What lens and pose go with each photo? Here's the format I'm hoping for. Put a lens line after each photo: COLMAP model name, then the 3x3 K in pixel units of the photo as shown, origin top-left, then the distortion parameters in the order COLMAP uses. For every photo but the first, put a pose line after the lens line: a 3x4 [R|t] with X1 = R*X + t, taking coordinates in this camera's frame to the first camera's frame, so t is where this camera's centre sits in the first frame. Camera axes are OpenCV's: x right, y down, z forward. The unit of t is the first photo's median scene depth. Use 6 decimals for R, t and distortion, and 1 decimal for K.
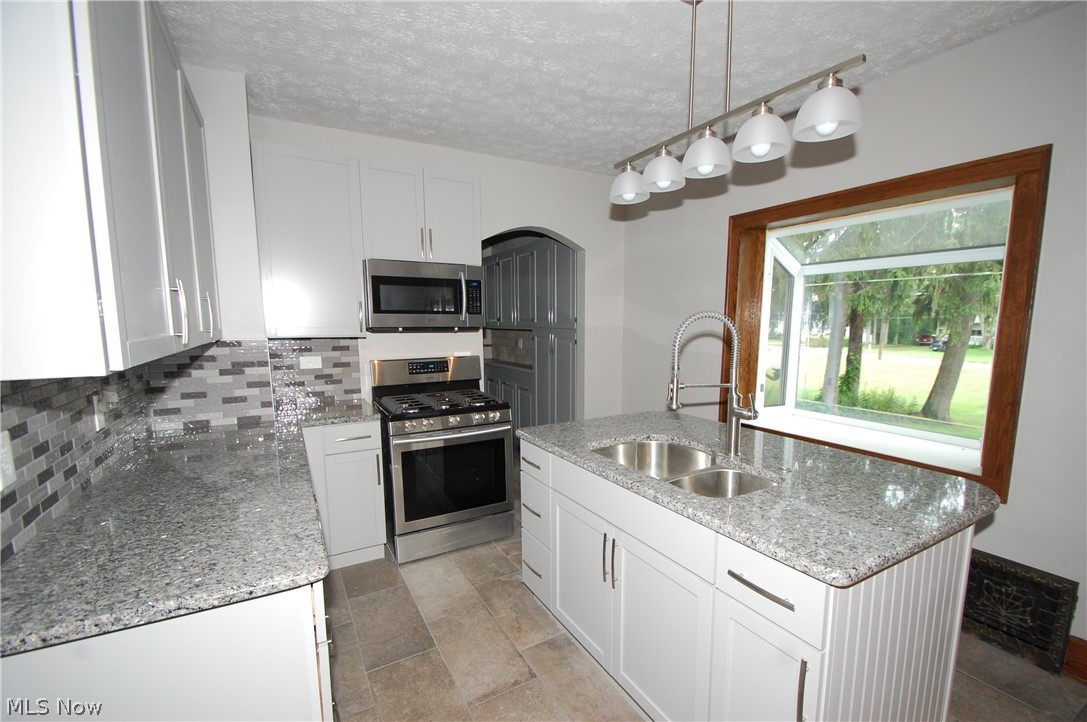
lens RADIAL K [[467.9, 0, 545.1], [0, 467.9, 377.6], [0, 0, 1]] dist [0.000316, 0.000004]
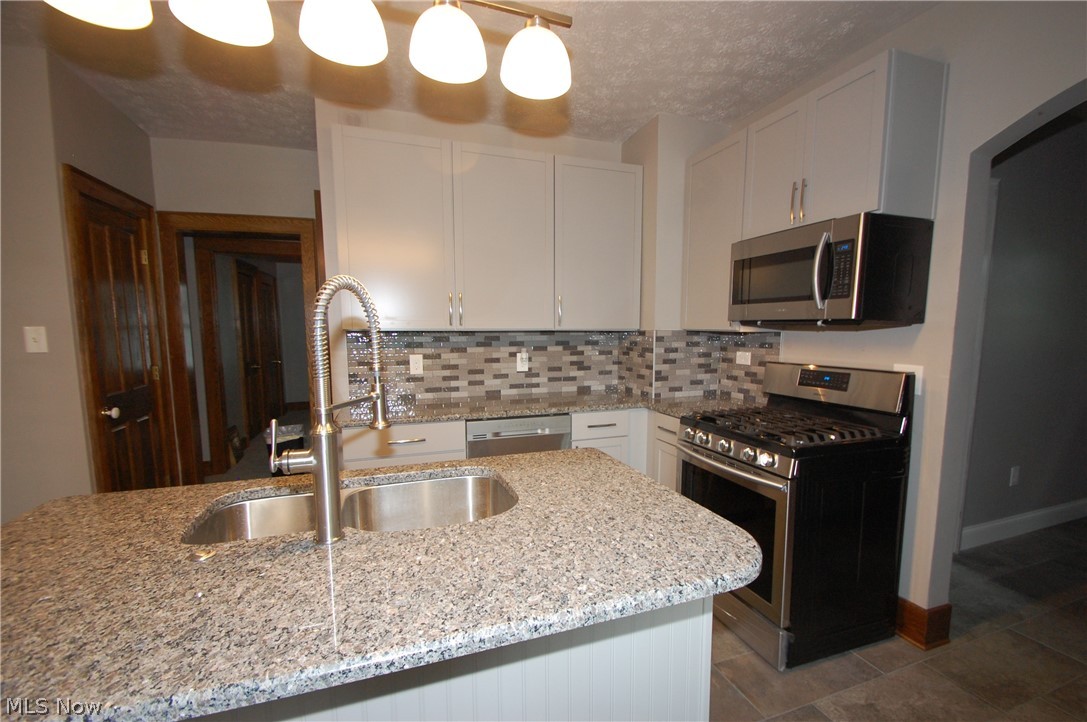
lens RADIAL K [[467.9, 0, 545.1], [0, 467.9, 377.6], [0, 0, 1]] dist [0.000316, 0.000004]
pose [[-0.170682, 0.110118, -0.979154, 0.532922], [-0.115355, 0.984669, 0.130846, -0.073251], [0.978550, 0.135284, -0.155363, 0.775320]]
